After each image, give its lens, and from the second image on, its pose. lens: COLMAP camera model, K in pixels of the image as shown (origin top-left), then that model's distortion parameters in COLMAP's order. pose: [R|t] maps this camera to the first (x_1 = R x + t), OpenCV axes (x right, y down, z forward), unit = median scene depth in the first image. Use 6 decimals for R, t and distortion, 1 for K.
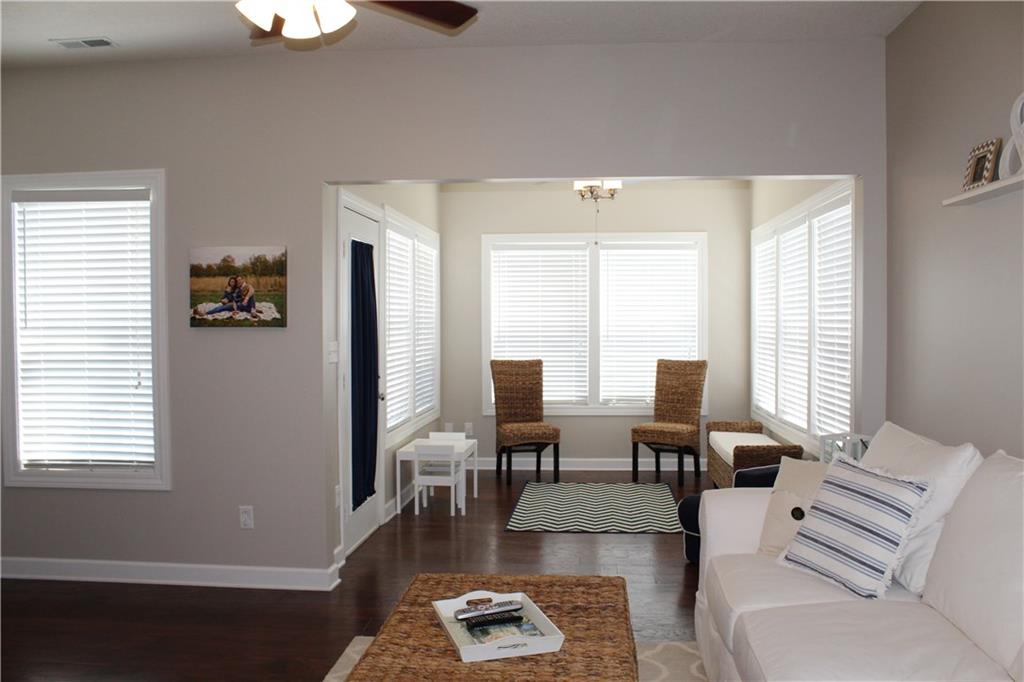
lens RADIAL K [[851.7, 0, 512.0], [0, 851.7, 341.0], [0, 0, 1]] dist [-0.172876, 0.122498]
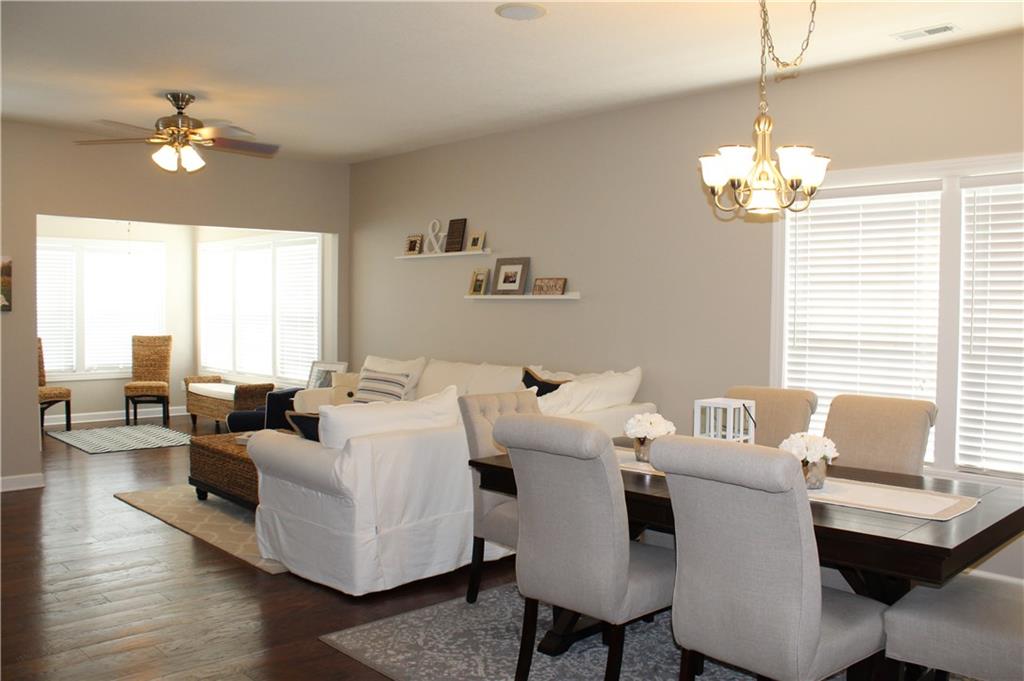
lens RADIAL K [[889.3, 0, 512.0], [0, 889.3, 340.5], [0, 0, 1]] dist [-0.165615, 0.145767]
pose [[0.664578, -0.019094, 0.746975, -0.799976], [0.007010, 0.999789, 0.019320, 0.011946], [-0.747186, -0.007603, 0.664571, -0.644372]]
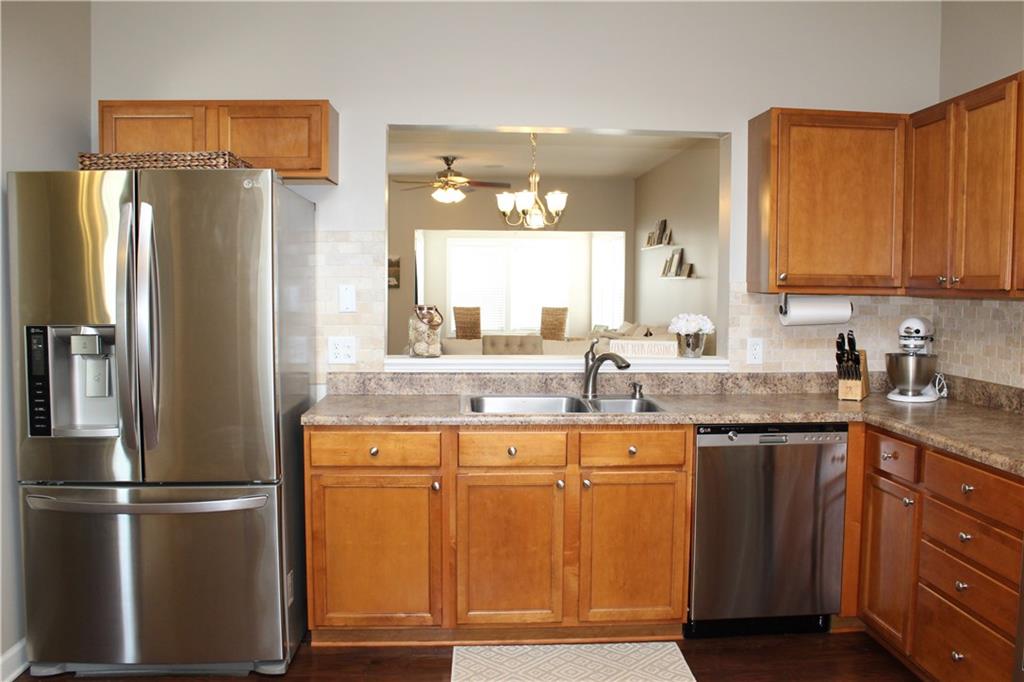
lens RADIAL K [[871.9, 0, 523.9], [0, 871.9, 342.7], [0, 0, 1]] dist [-0.171495, 0.134730]
pose [[0.986464, 0.000496, 0.163980, -0.326078], [-0.007347, 0.999125, 0.041176, 0.037685], [-0.163816, -0.041824, 0.985604, -1.588698]]
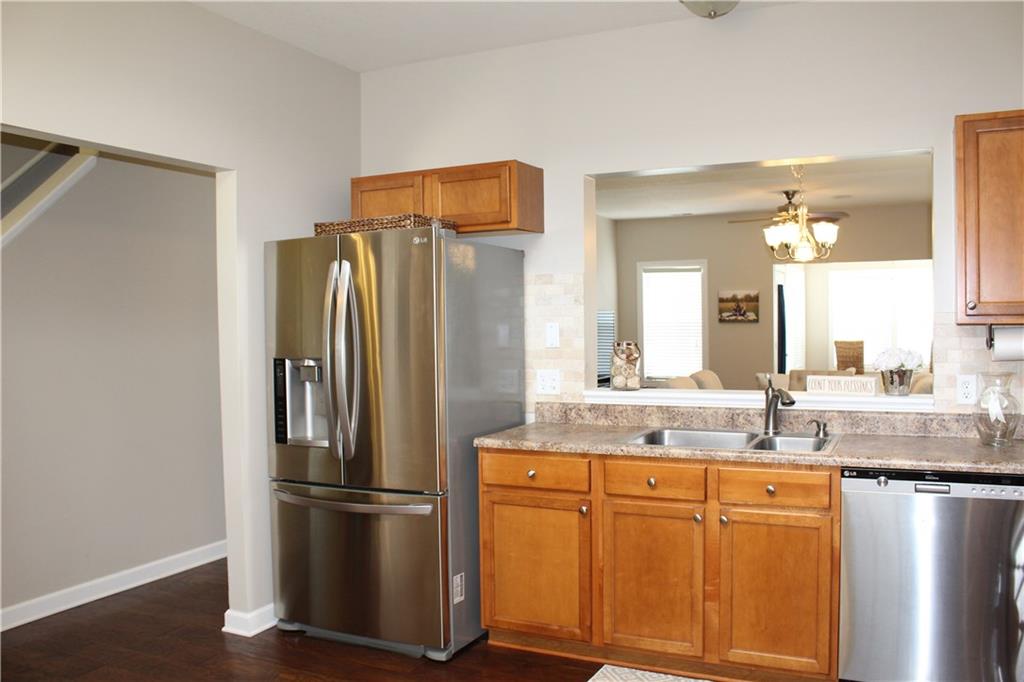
lens RADIAL K [[851.7, 0, 512.0], [0, 851.7, 341.0], [0, 0, 1]] dist [-0.172876, 0.122498]
pose [[0.934906, -0.000542, -0.354896, -0.067680], [0.000976, 0.999999, 0.001044, 0.035588], [0.354895, -0.001322, 0.934905, -1.597844]]
